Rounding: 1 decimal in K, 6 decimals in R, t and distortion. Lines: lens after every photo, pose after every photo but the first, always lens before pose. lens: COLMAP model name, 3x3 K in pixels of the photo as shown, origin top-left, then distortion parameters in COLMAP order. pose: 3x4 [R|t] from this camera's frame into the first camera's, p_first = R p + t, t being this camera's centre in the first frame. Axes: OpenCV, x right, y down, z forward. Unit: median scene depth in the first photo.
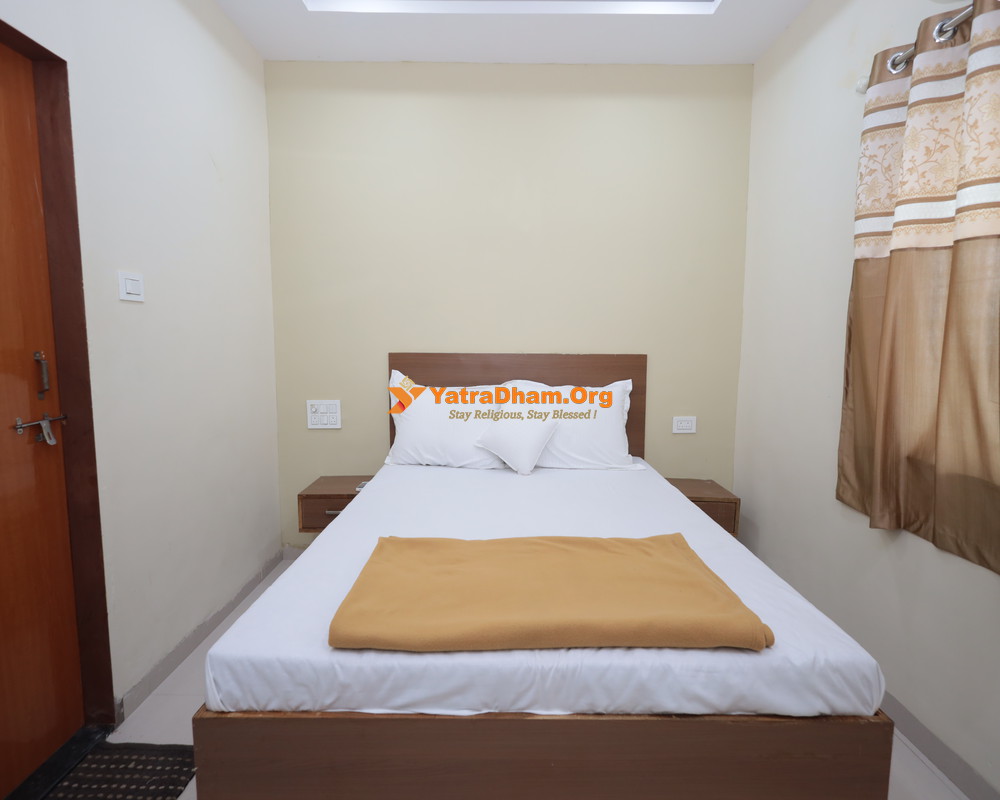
lens RADIAL K [[454.7, 0, 485.9], [0, 454.7, 375.2], [0, 0, 1]] dist [-0.000068, 0.000688]
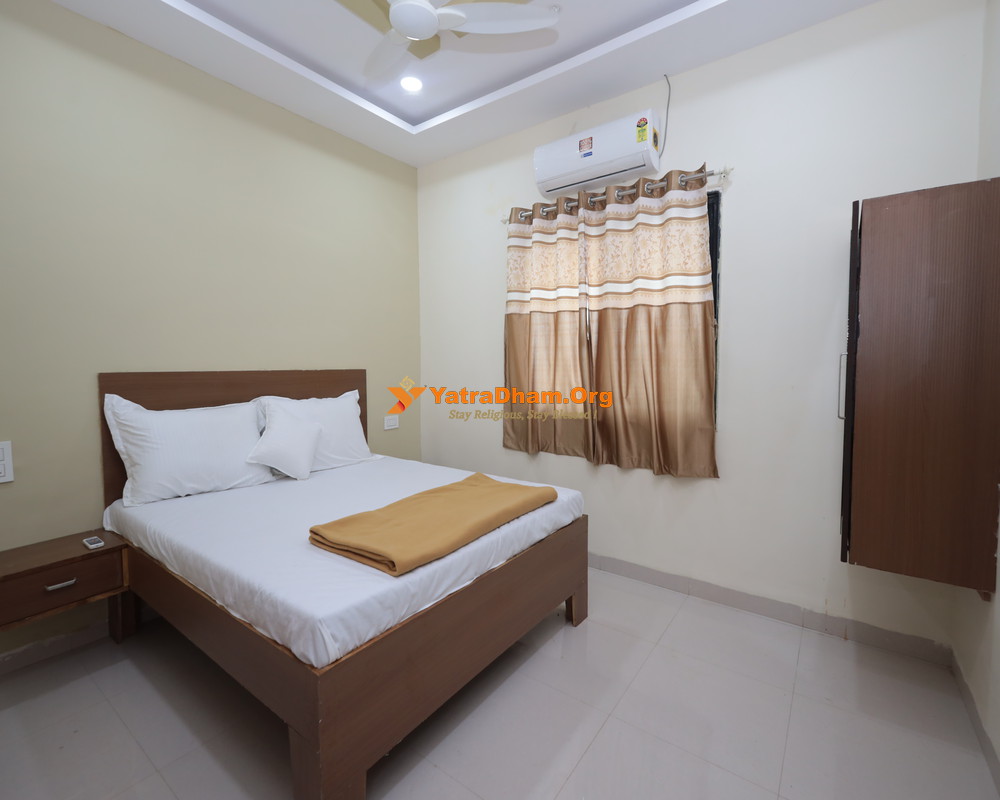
lens RADIAL K [[454.7, 0, 485.9], [0, 454.7, 375.2], [0, 0, 1]] dist [-0.000068, 0.000688]
pose [[0.618317, -0.027848, 0.785435, -0.833837], [0.066633, 0.997631, -0.017084, 0.027251], [-0.783099, 0.062899, 0.618708, -0.060395]]
